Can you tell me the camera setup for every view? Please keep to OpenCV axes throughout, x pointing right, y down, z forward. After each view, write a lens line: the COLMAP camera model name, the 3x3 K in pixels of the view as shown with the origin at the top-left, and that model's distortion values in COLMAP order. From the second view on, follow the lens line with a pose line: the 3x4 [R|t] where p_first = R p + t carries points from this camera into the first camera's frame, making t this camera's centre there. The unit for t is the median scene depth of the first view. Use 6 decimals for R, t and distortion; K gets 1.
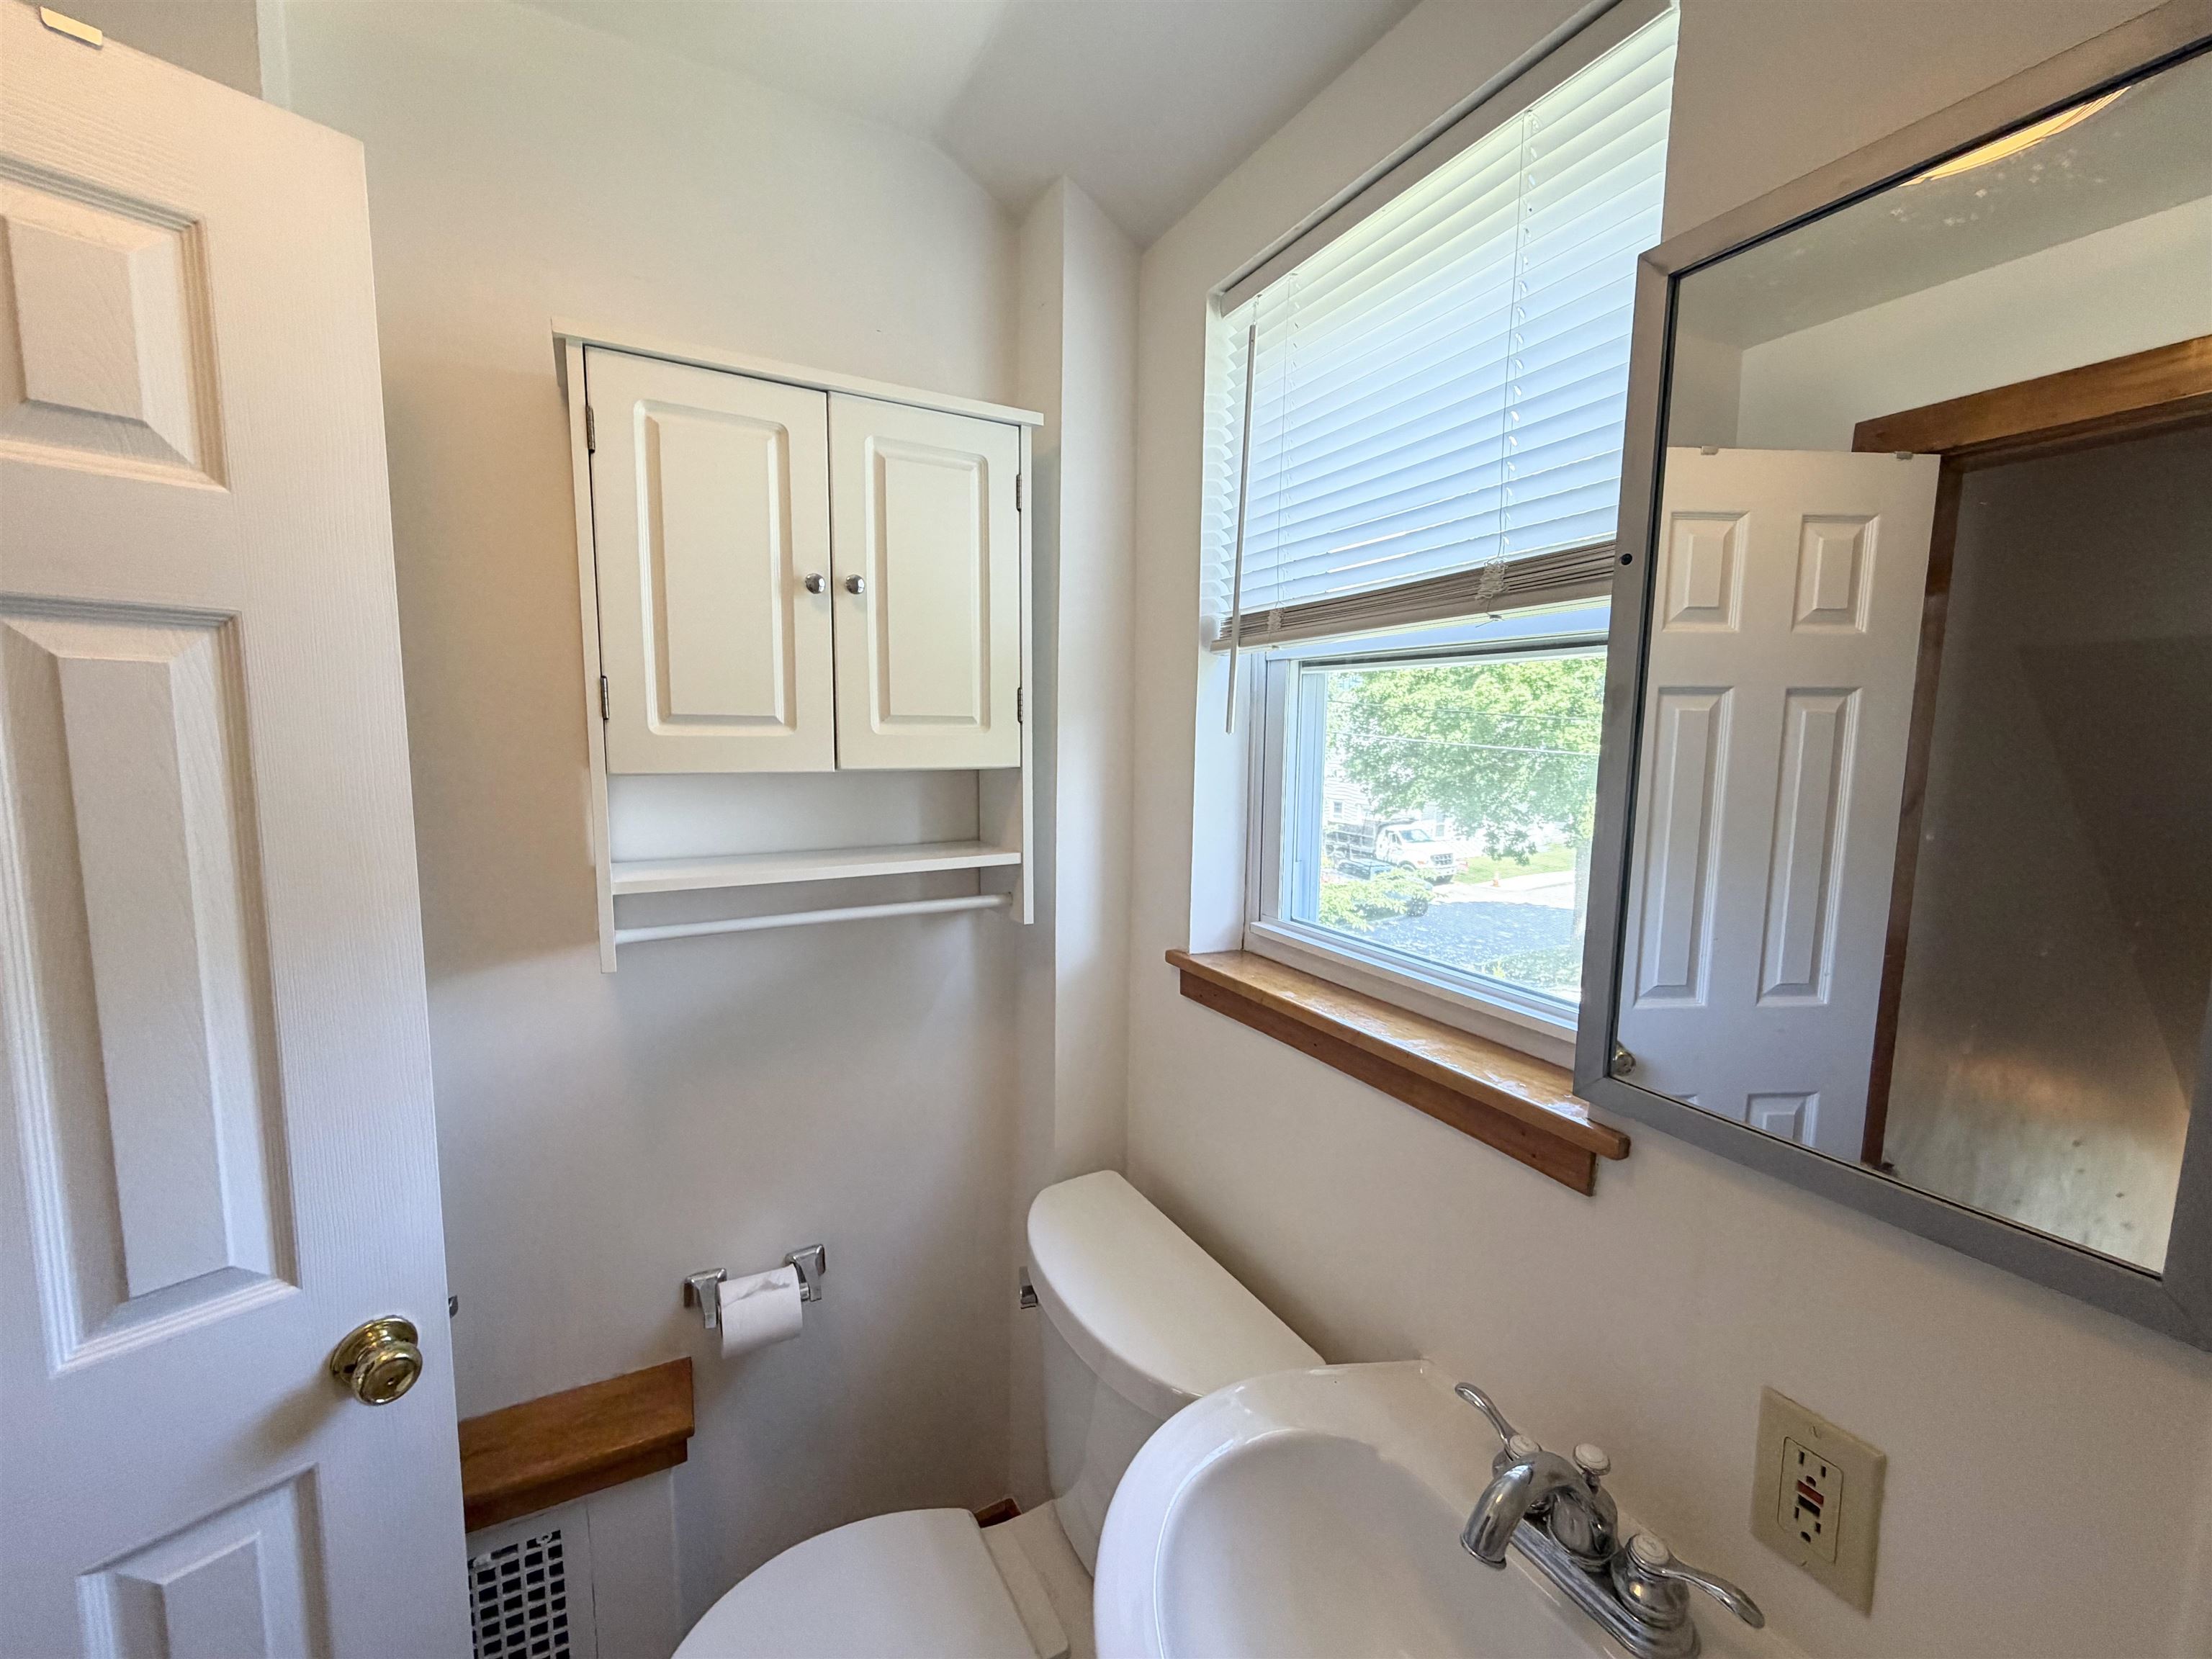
lens RADIAL K [[884.0, 0, 1098.5], [0, 884.0, 831.0], [0, 0, 1]] dist [-0.000634, 0.000247]
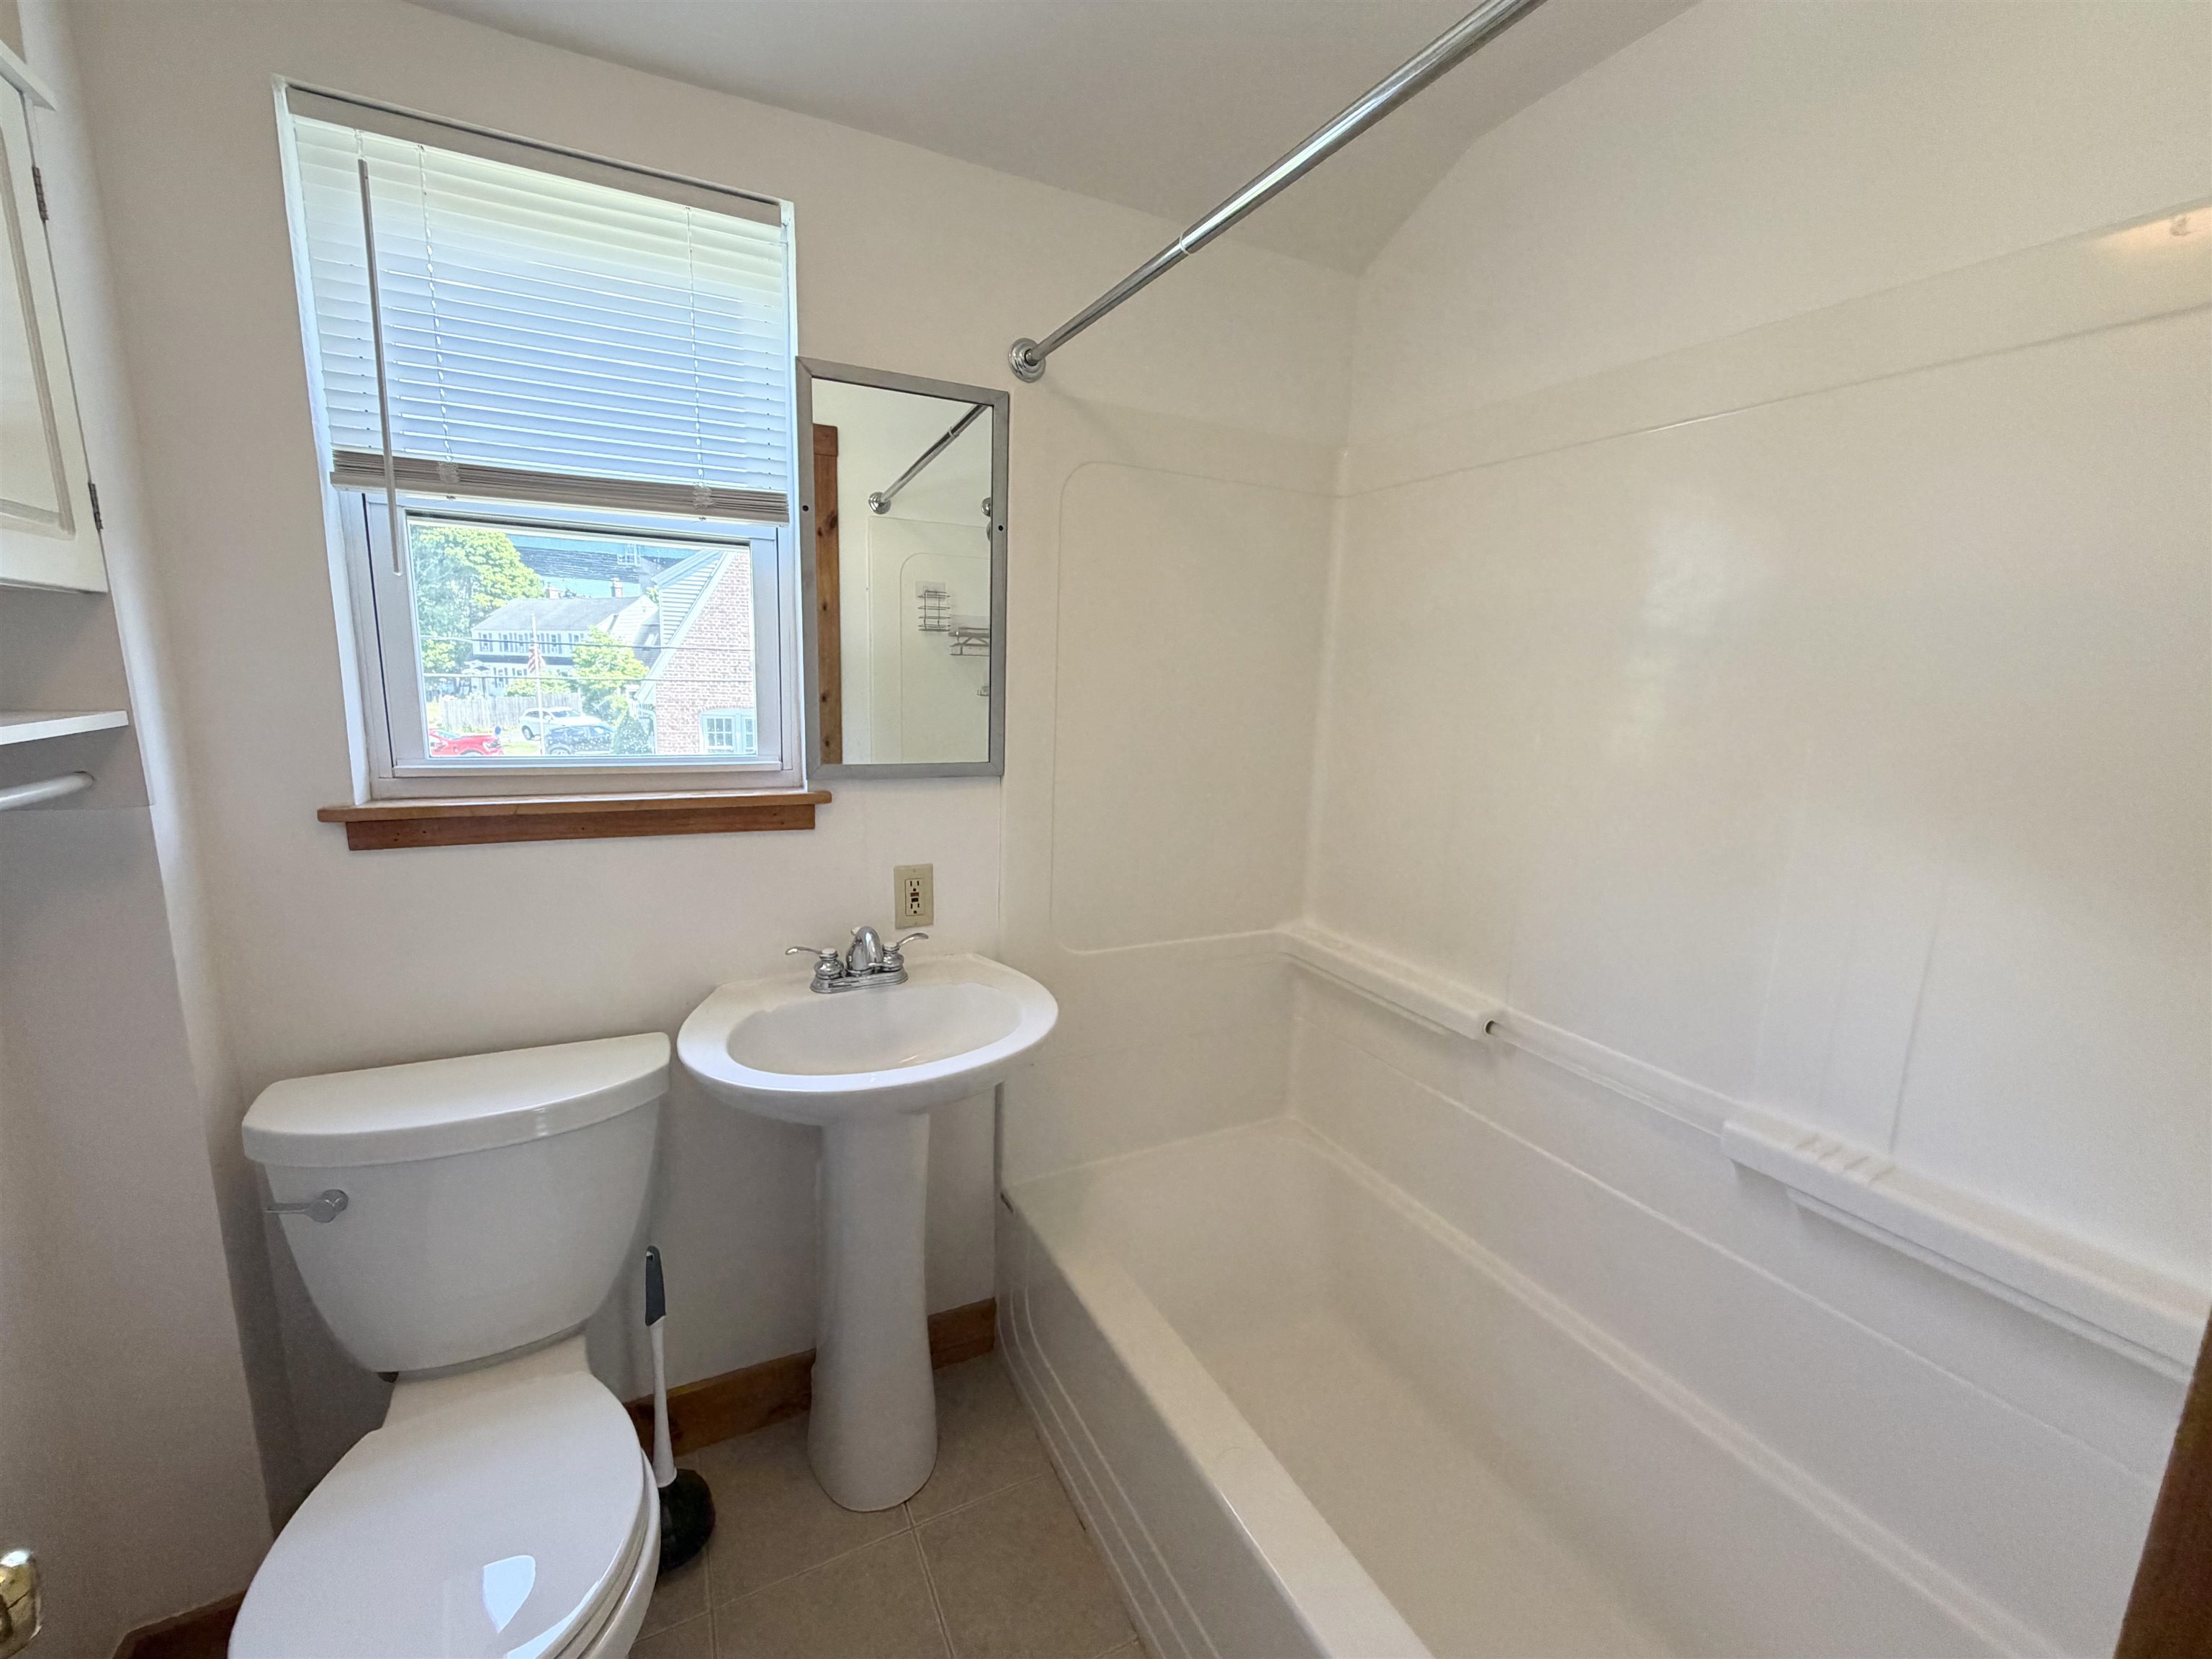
lens RADIAL K [[884.0, 0, 1098.5], [0, 884.0, 831.0], [0, 0, 1]] dist [-0.000634, 0.000247]
pose [[0.013215, -0.186458, 0.982374, -0.923656], [0.087154, 0.978936, 0.184633, 0.064582], [-0.996107, 0.083178, 0.029187, 0.187383]]
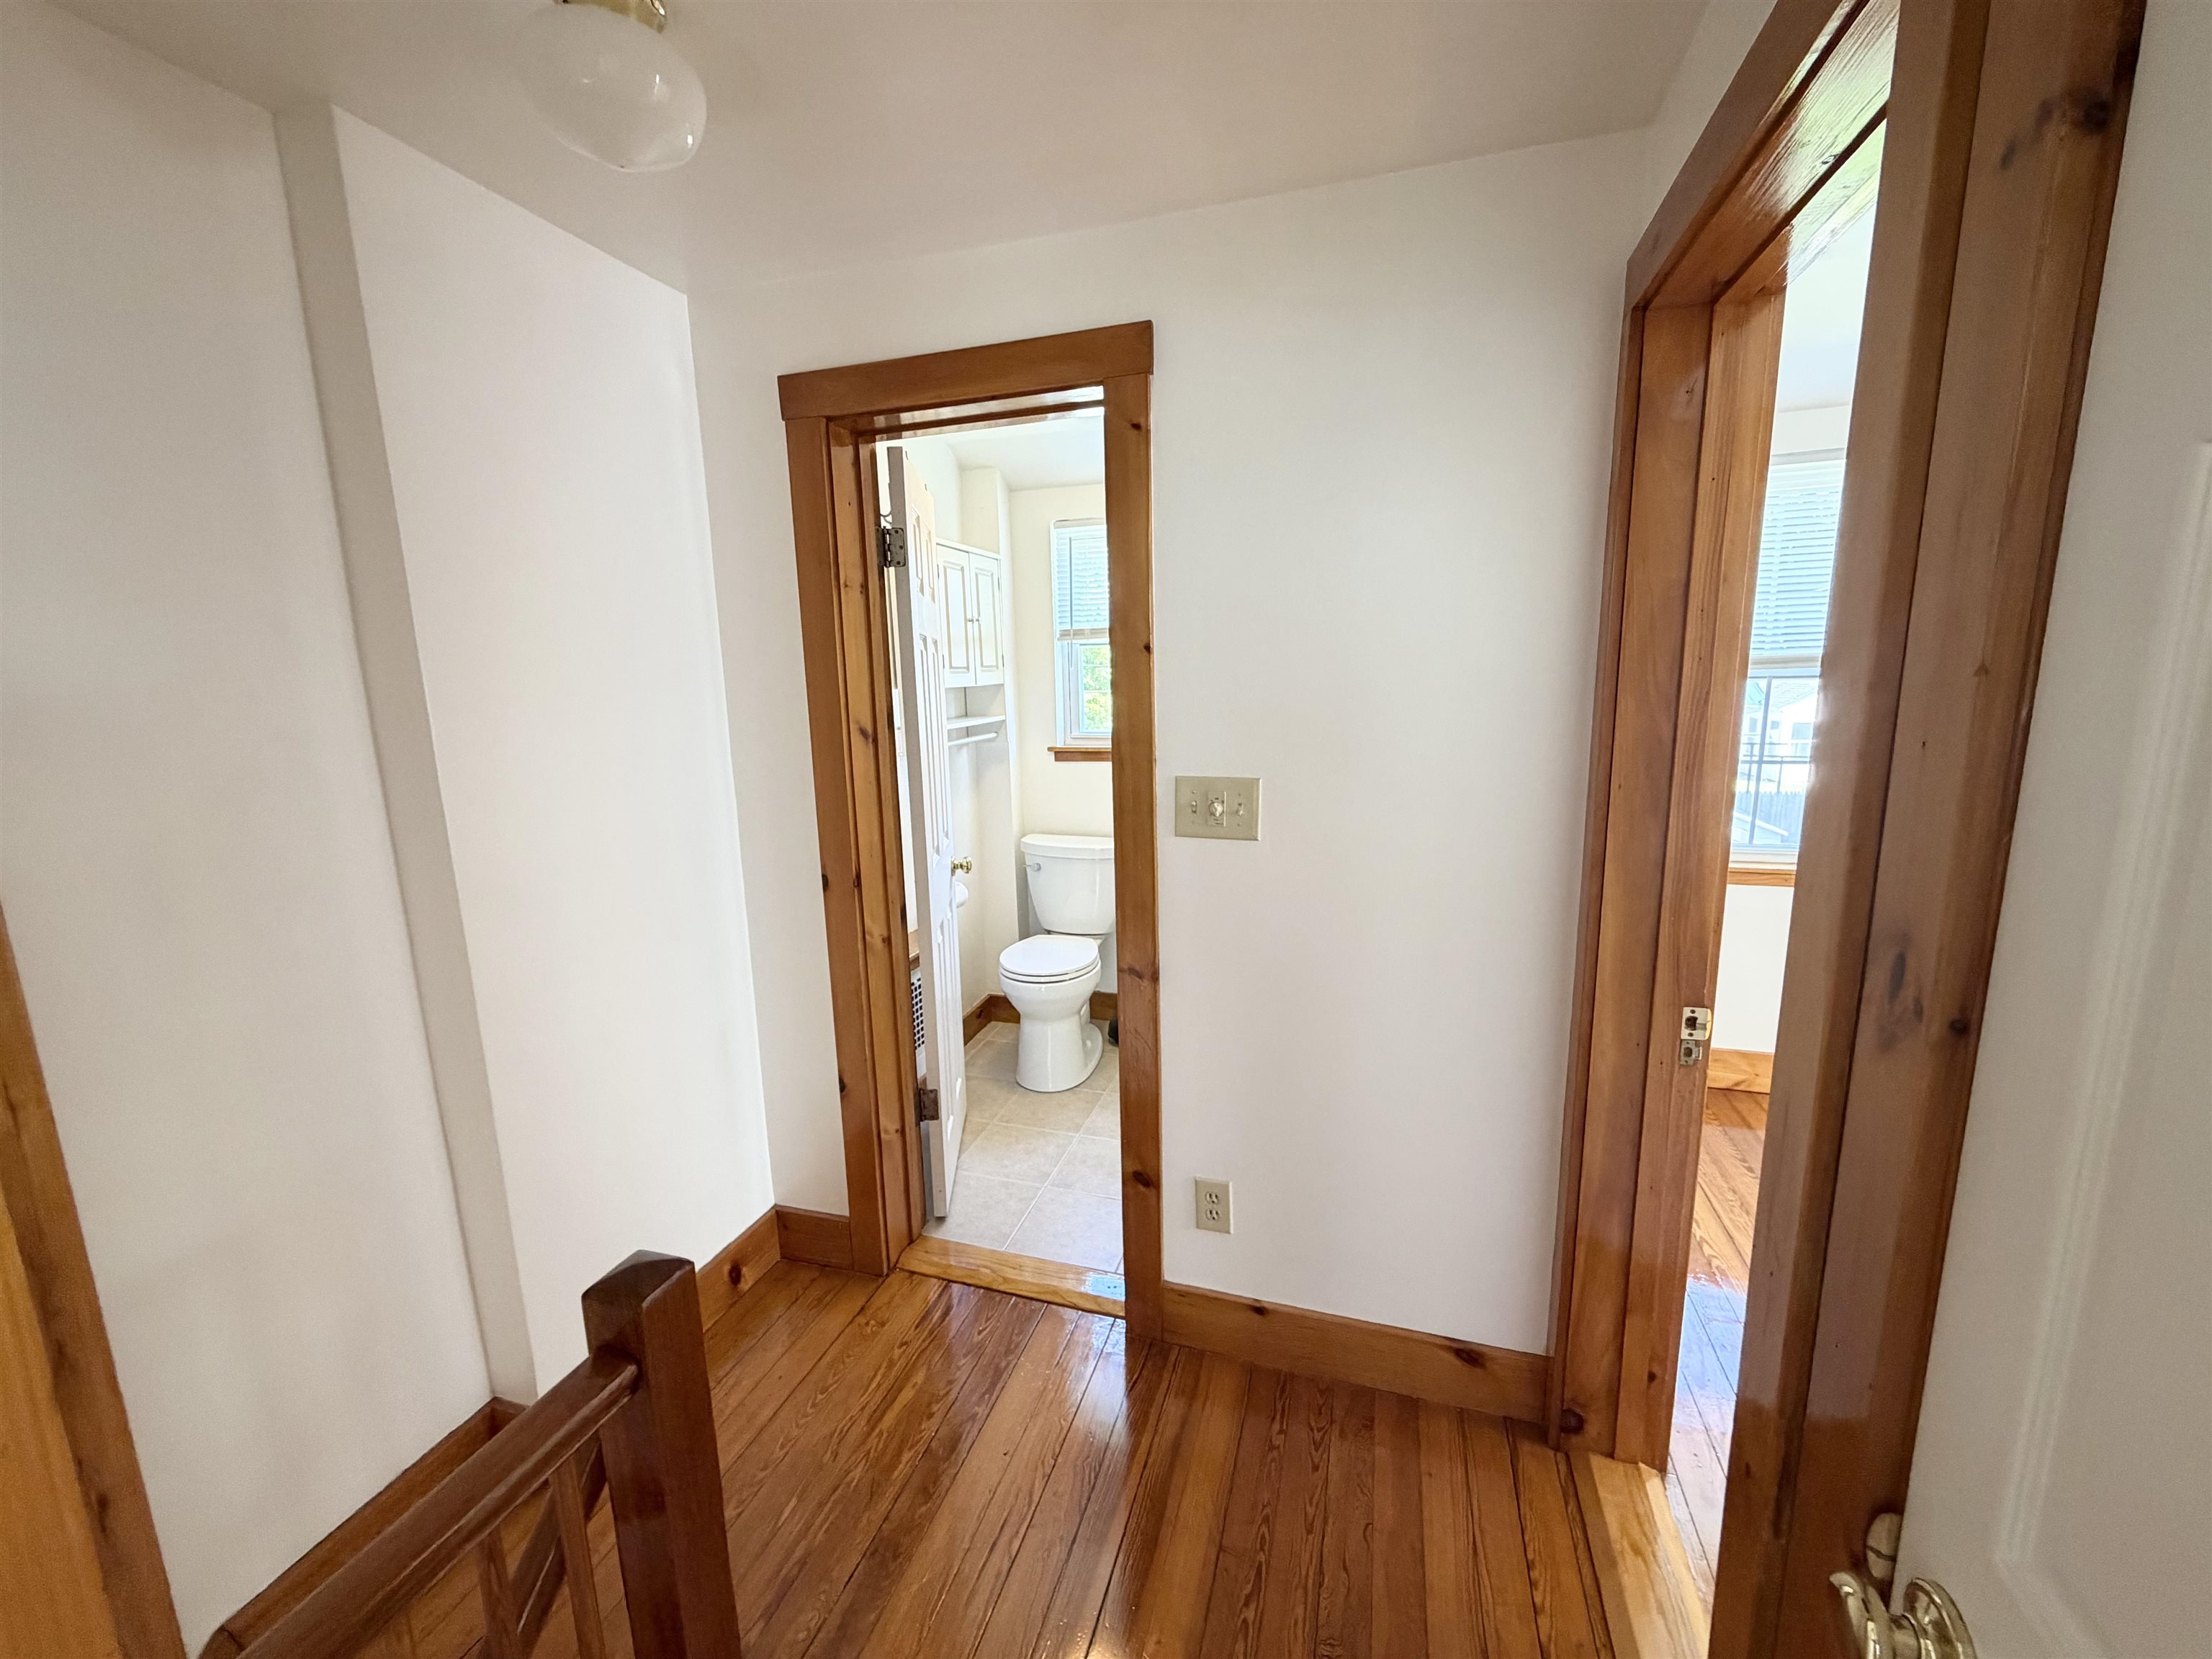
lens RADIAL K [[884.0, 0, 1098.5], [0, 884.0, 831.0], [0, 0, 1]] dist [-0.000634, 0.000247]
pose [[0.713958, -0.154234, 0.682990, -2.005485], [0.116720, 0.988006, 0.101100, 0.150940], [-0.690391, 0.007537, 0.723397, -1.300447]]
